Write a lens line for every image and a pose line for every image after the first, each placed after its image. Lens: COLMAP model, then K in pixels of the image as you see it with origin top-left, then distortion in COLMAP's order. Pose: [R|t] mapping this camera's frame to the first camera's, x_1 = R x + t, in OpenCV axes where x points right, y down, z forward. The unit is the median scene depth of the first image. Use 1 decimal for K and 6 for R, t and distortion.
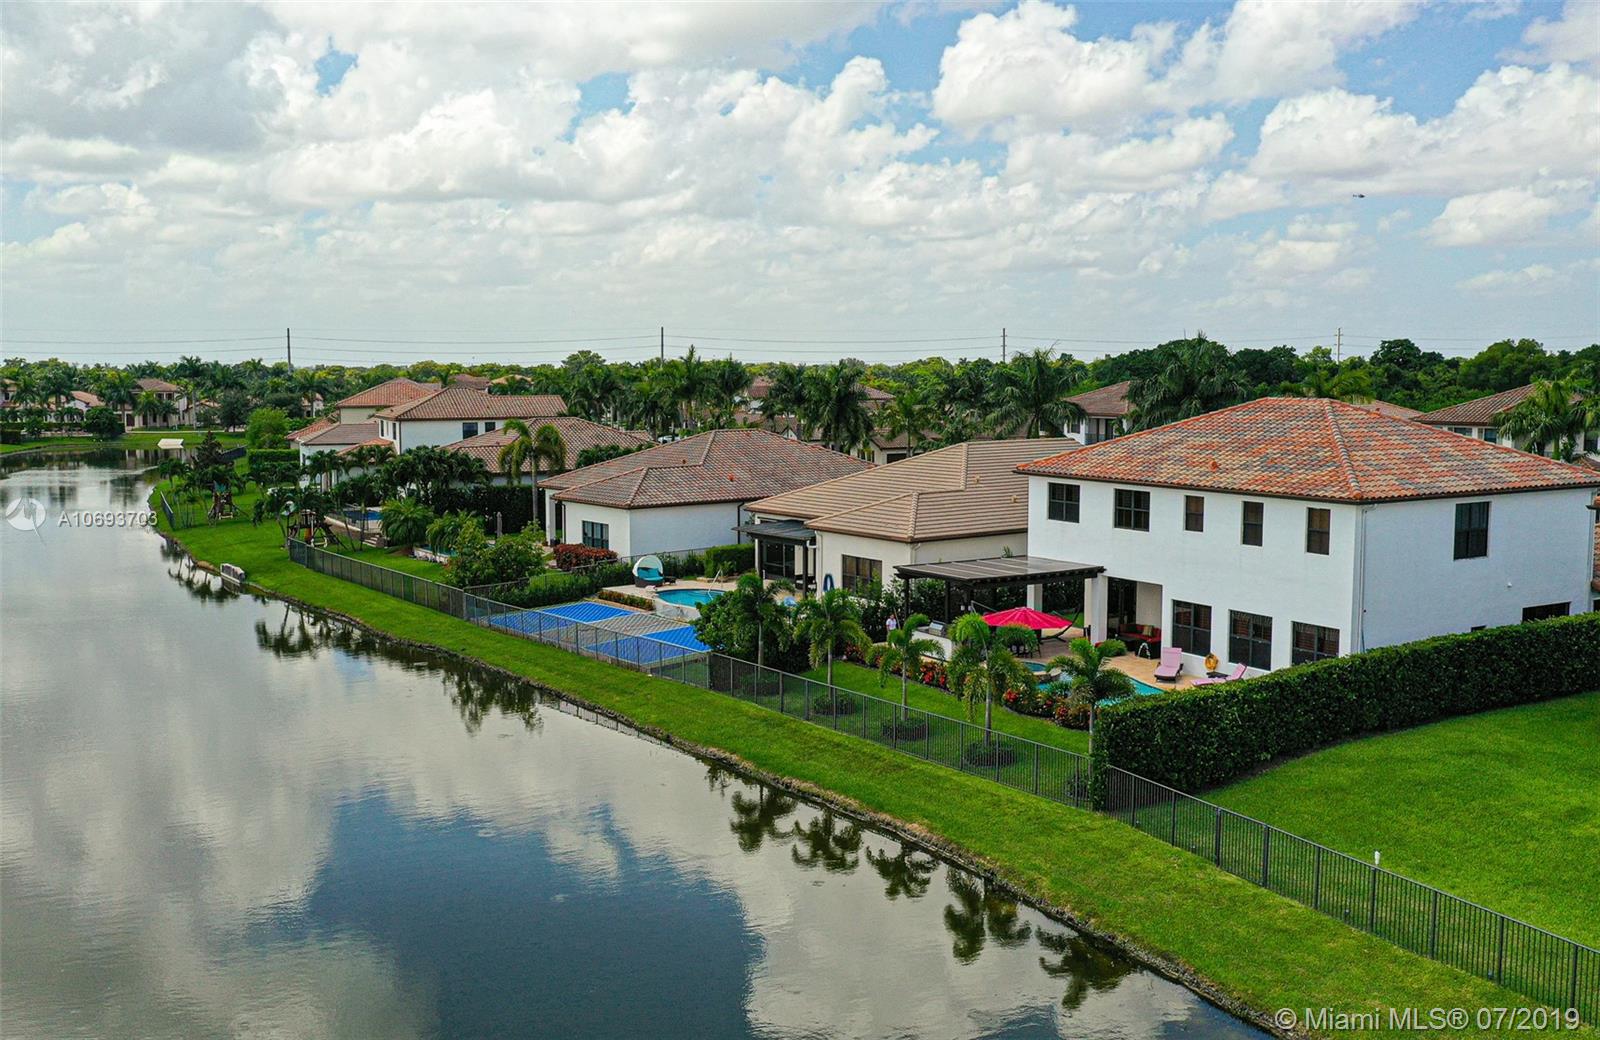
lens RADIAL K [[1324.4, 0, 796.3], [0, 1324.4, 520.9], [0, 0, 1]] dist [-0.001560, -0.001974]
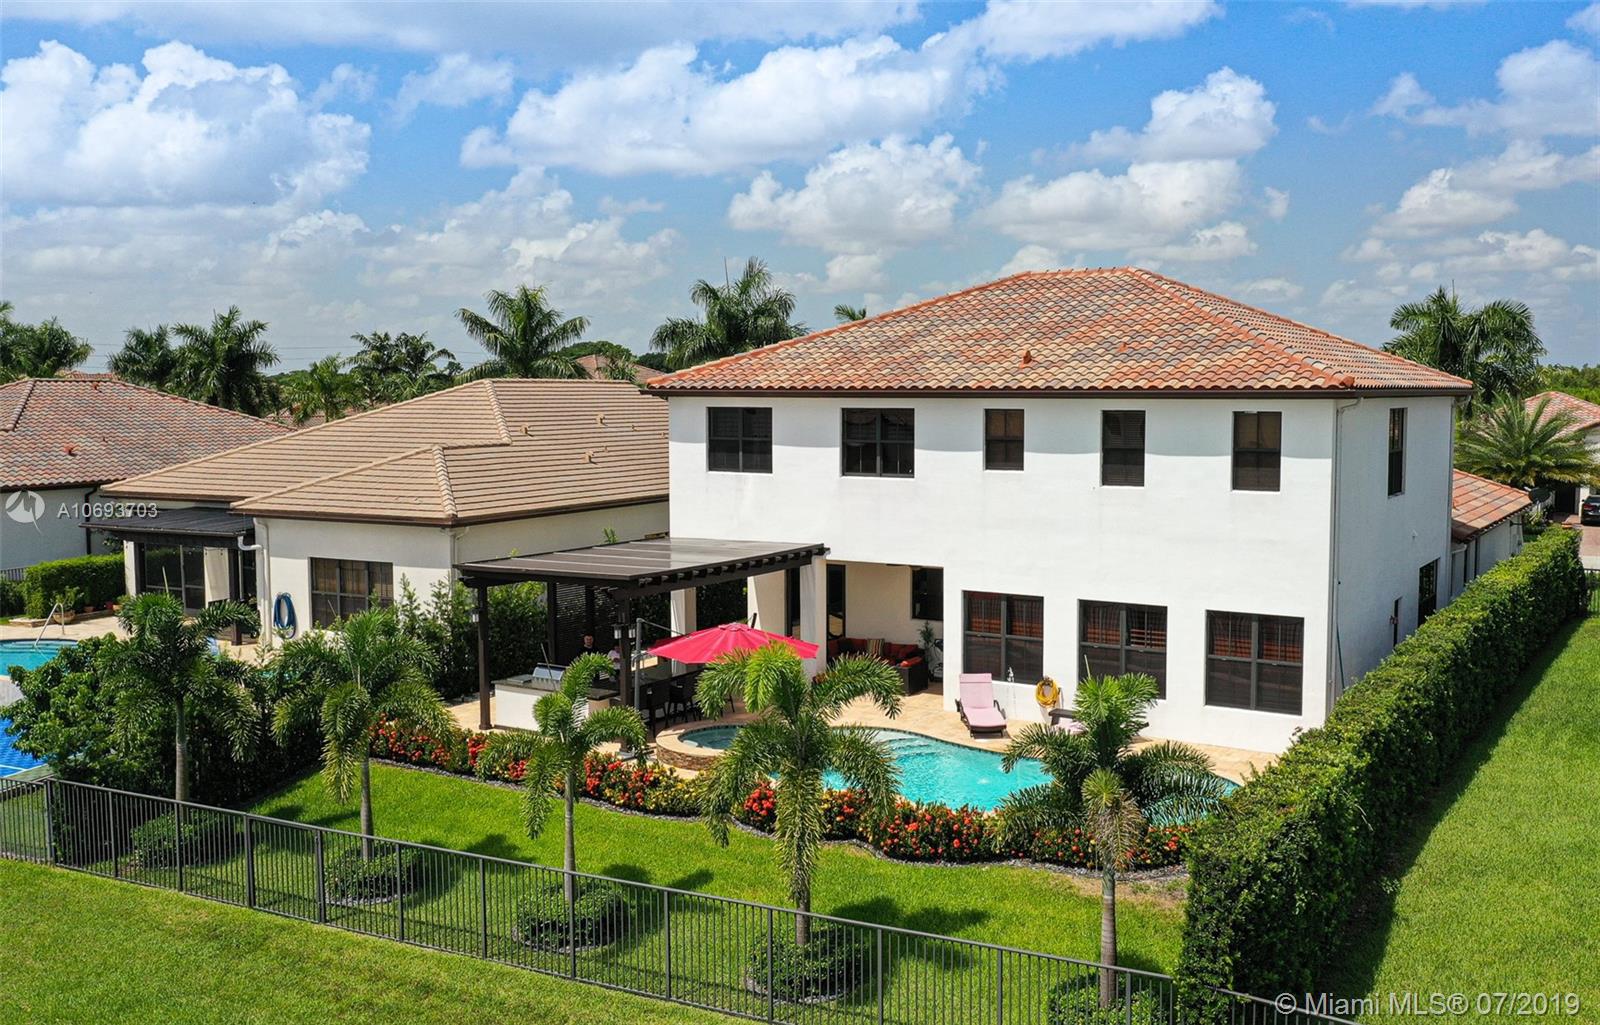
lens RADIAL K [[1324.4, 0, 800.0], [0, 1324.4, 503.2], [0, 0, 1]] dist [-0.001560, -0.001974]
pose [[0.891628, -0.033469, 0.451530, -0.038236], [0.047405, 0.998684, -0.019584, 0.027256], [-0.450280, 0.038866, 0.892041, 0.482500]]
